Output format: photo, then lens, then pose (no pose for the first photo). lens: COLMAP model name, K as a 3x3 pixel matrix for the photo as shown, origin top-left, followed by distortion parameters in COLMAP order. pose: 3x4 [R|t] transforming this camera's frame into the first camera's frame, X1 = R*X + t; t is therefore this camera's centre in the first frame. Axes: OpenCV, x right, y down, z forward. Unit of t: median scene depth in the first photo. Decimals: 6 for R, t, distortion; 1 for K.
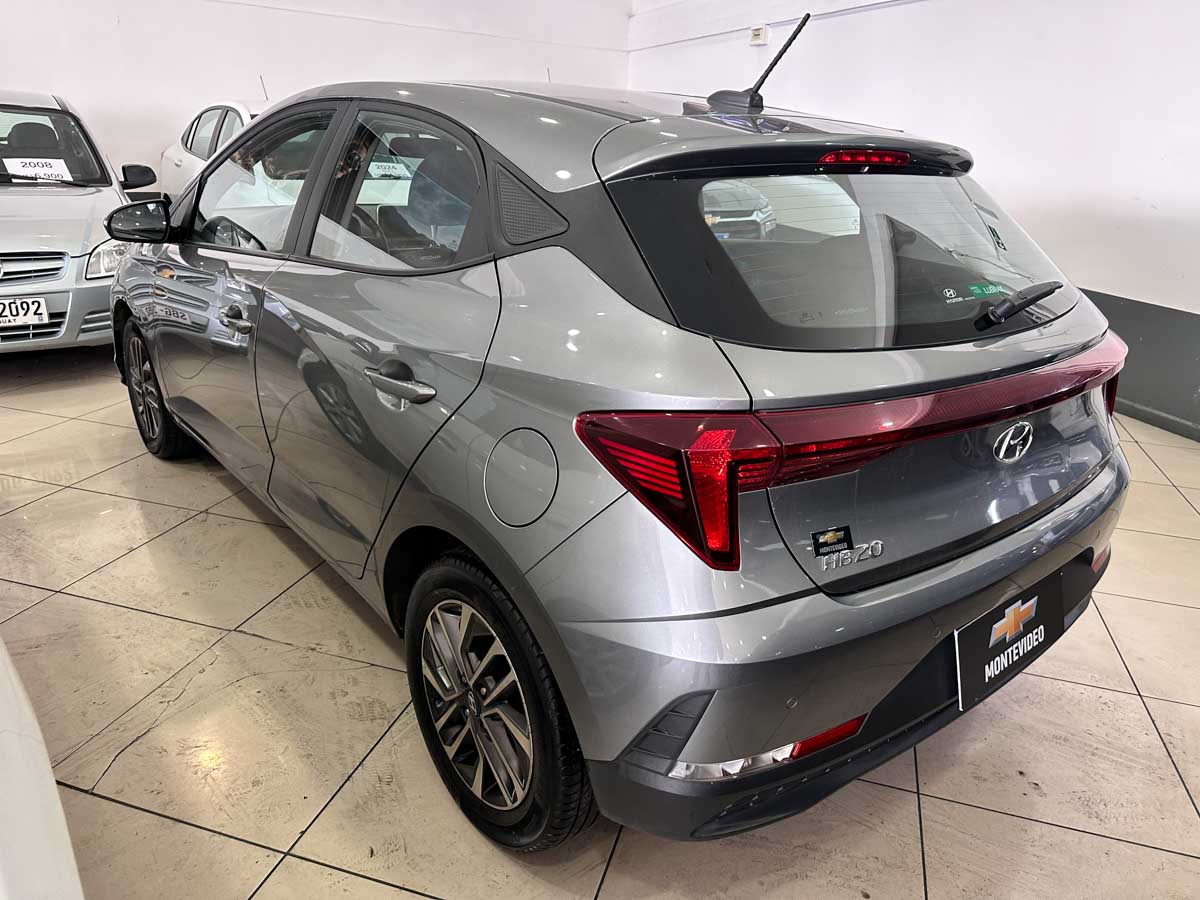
lens RADIAL K [[873.5, 0, 603.9], [0, 873.5, 449.5], [0, 0, 1]] dist [0.005389, -0.016924]
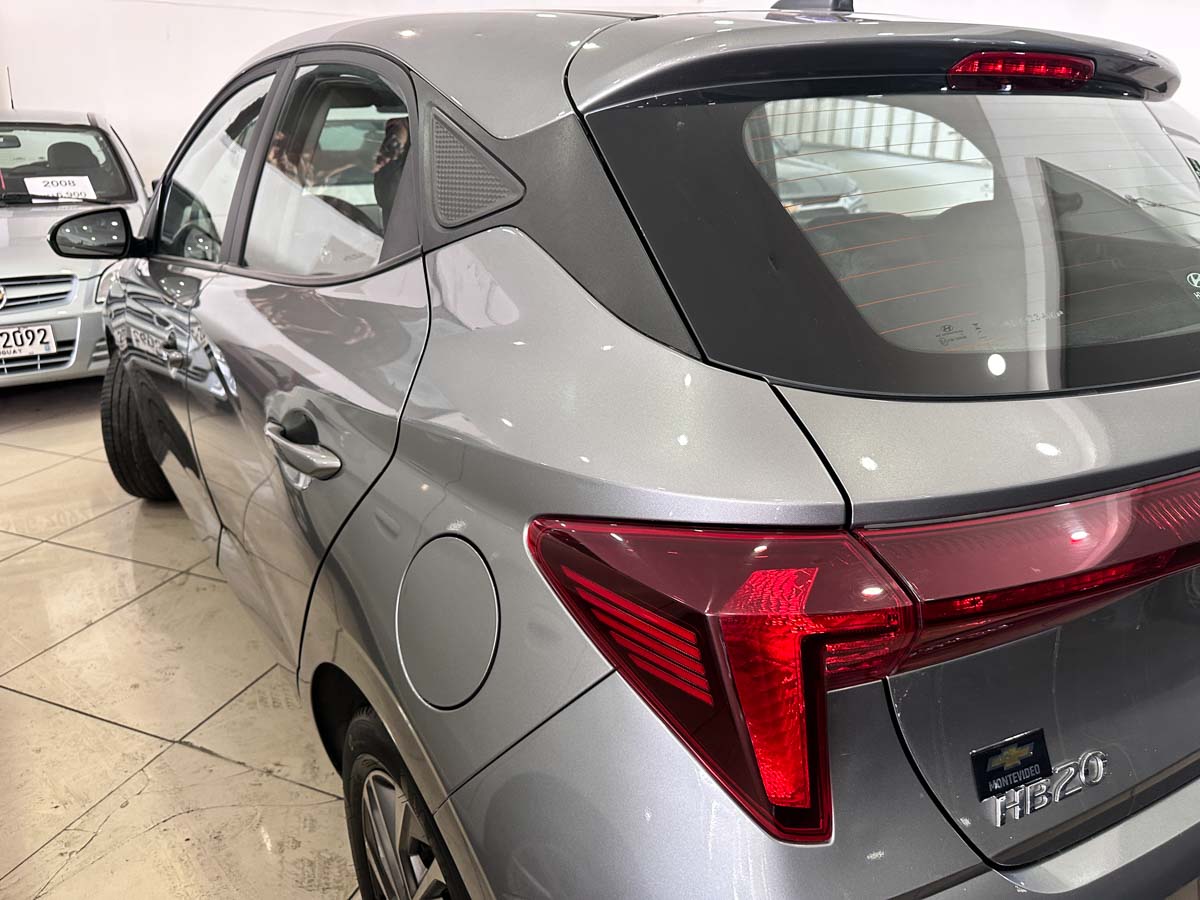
lens RADIAL K [[873.5, 0, 592.7], [0, 873.5, 450.2], [0, 0, 1]] dist [0.005389, -0.016924]
pose [[0.993726, -0.017921, -0.110400, 0.042177], [0.017472, 0.999835, -0.005031, -0.047234], [0.110472, 0.003070, 0.993875, 0.258509]]
